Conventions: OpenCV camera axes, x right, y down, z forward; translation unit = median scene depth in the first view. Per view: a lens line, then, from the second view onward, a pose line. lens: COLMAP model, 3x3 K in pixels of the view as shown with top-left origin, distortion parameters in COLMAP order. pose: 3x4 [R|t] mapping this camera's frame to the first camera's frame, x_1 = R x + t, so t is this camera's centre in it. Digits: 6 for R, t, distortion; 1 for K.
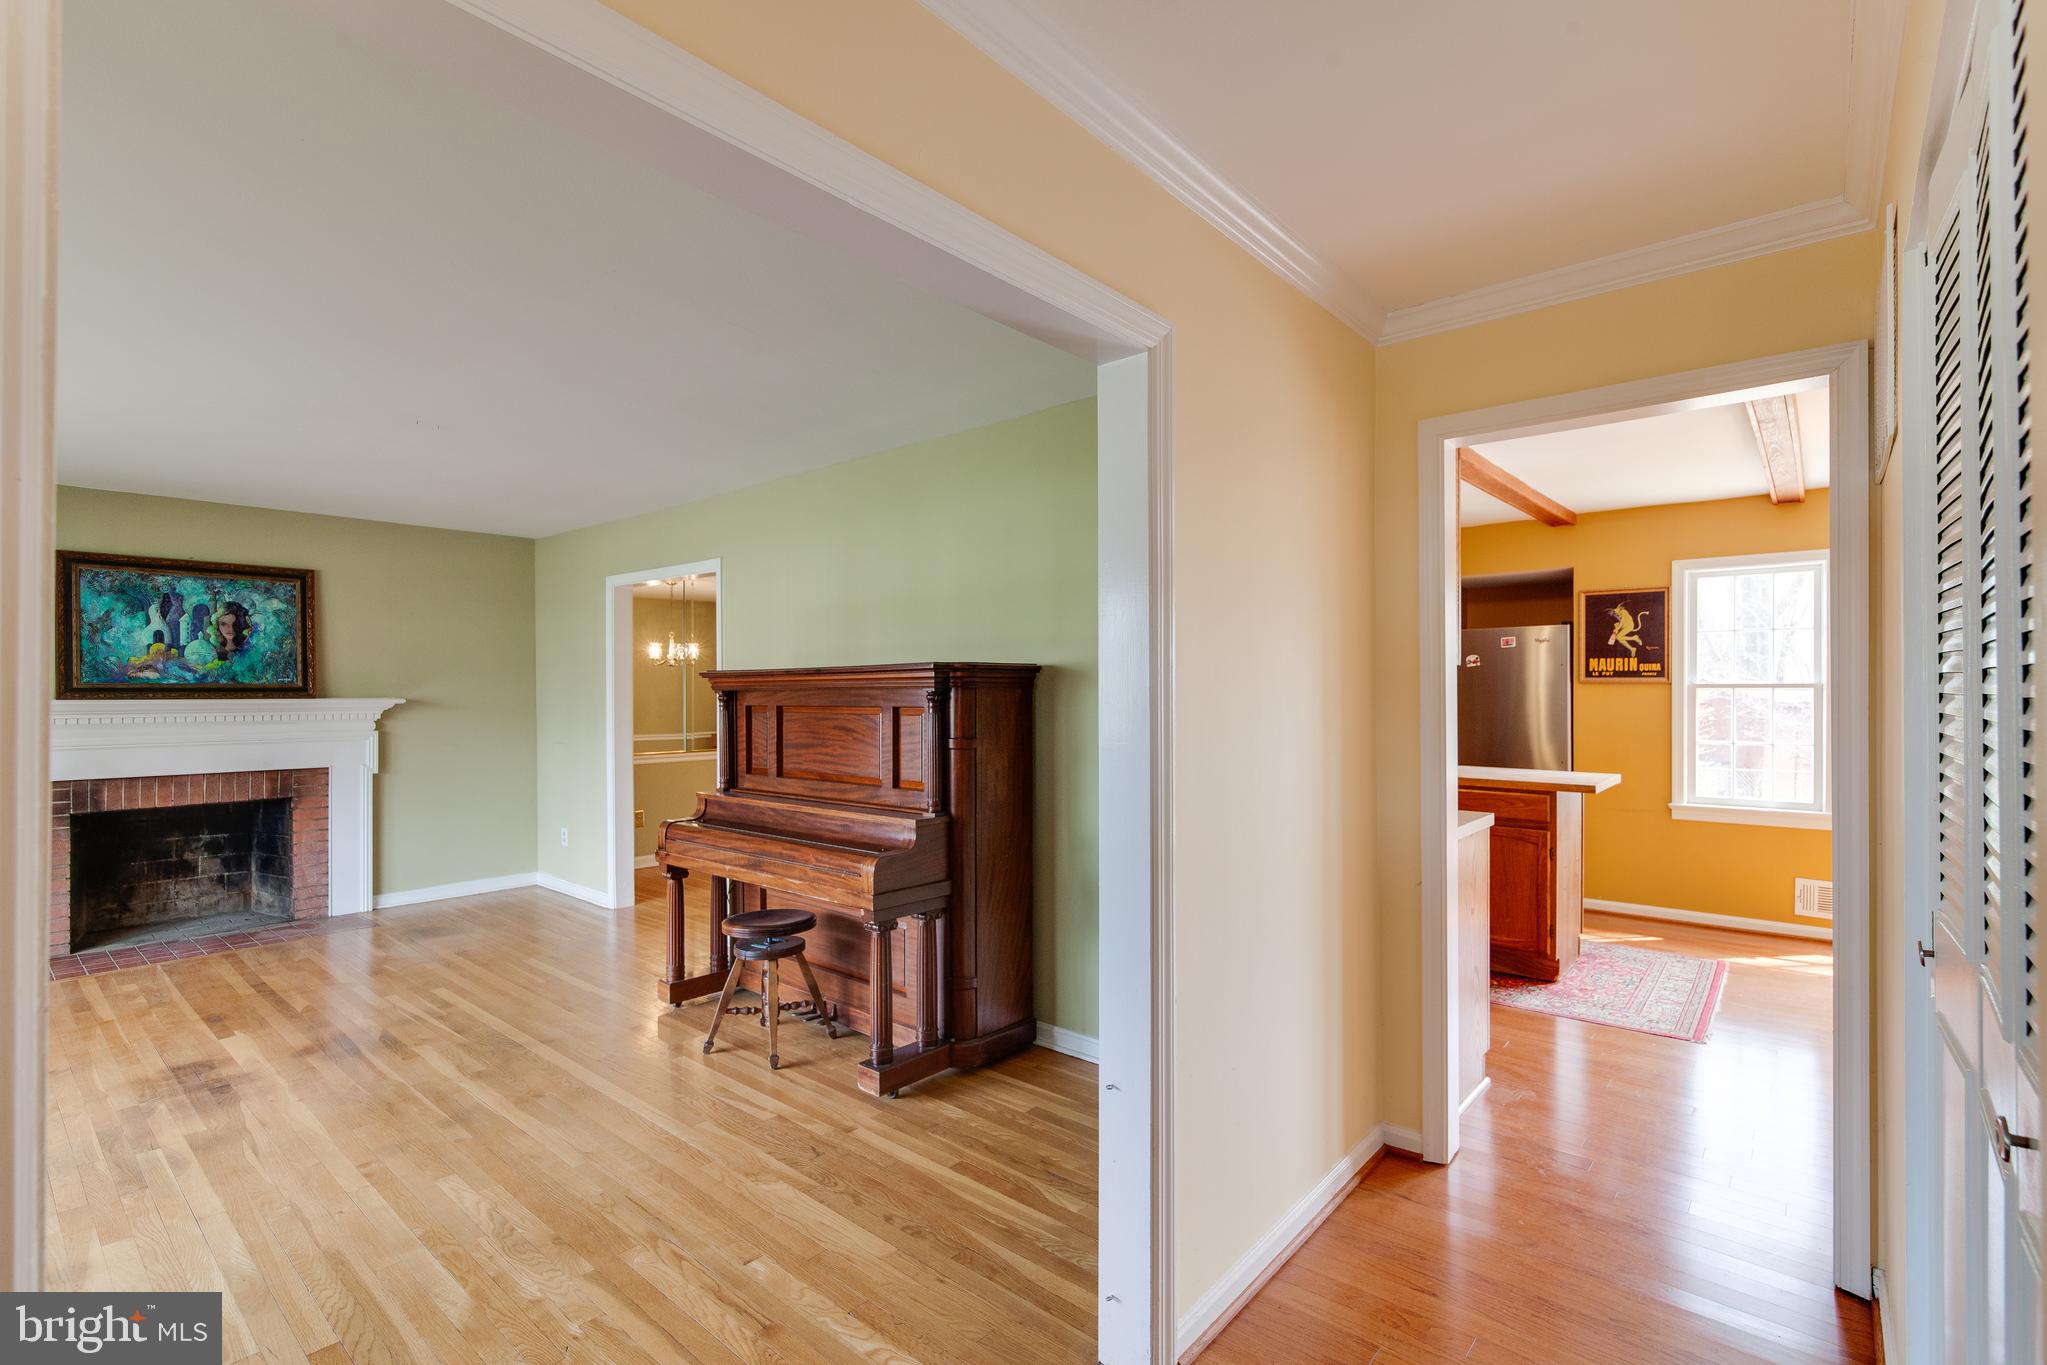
lens RADIAL K [[928.7, 0, 1031.6], [0, 928.7, 693.3], [0, 0, 1]] dist [0.001978, 0.000957]
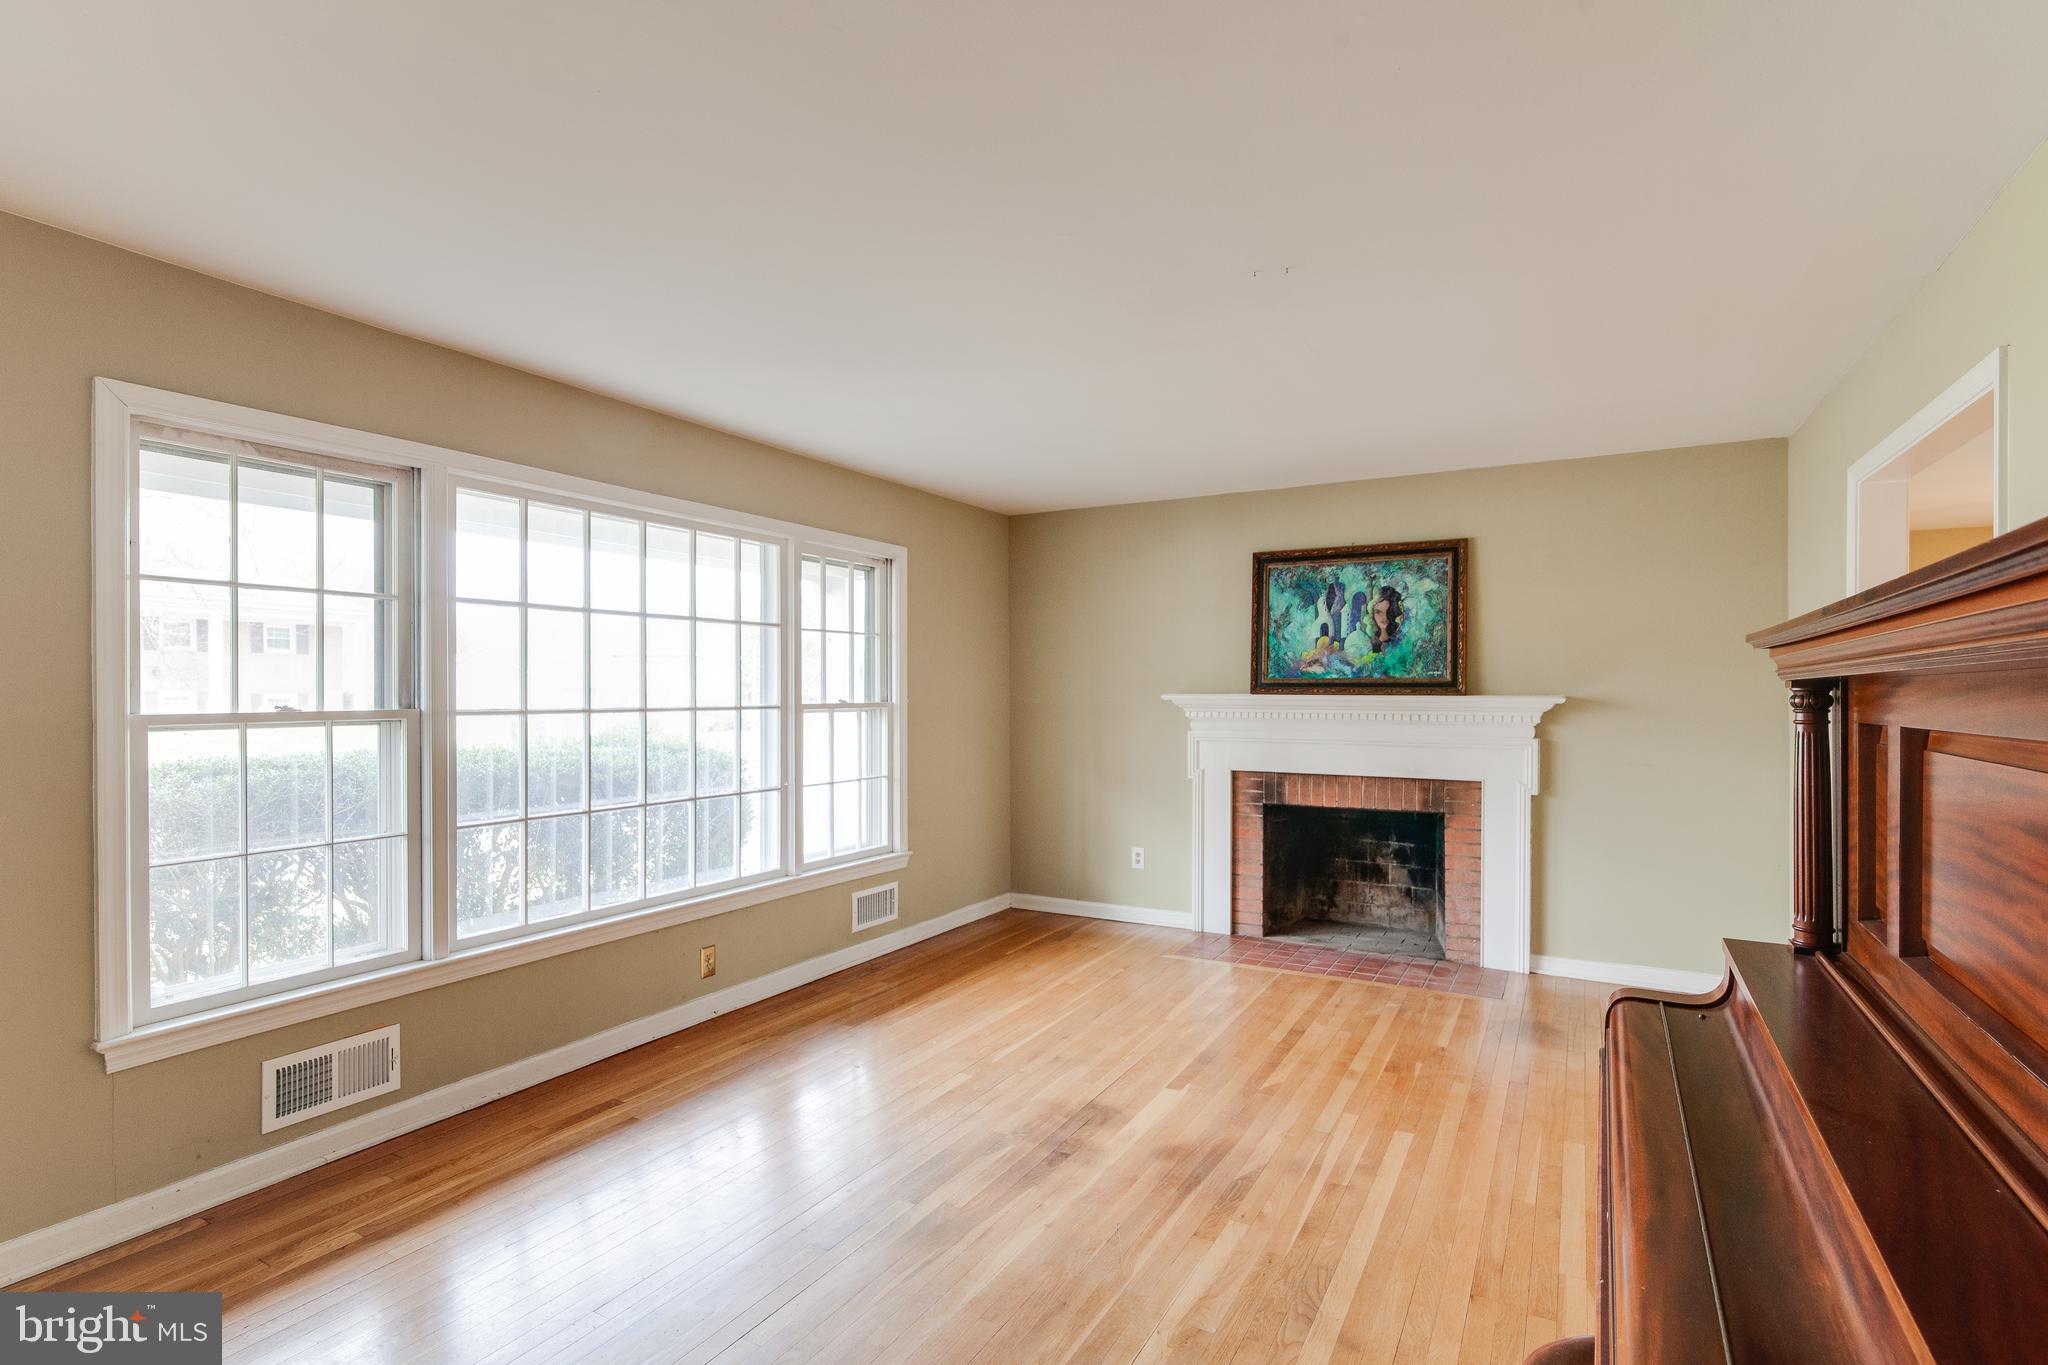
lens RADIAL K [[970.7, 0, 1035.8], [0, 970.7, 699.2], [0, 0, 1]] dist [-0.000887, 0.001415]
pose [[0.197457, 0.011634, -0.980243, -0.011752], [-0.003992, 0.999931, 0.011063, 0.000947], [0.980304, 0.001729, 0.197489, 0.494377]]
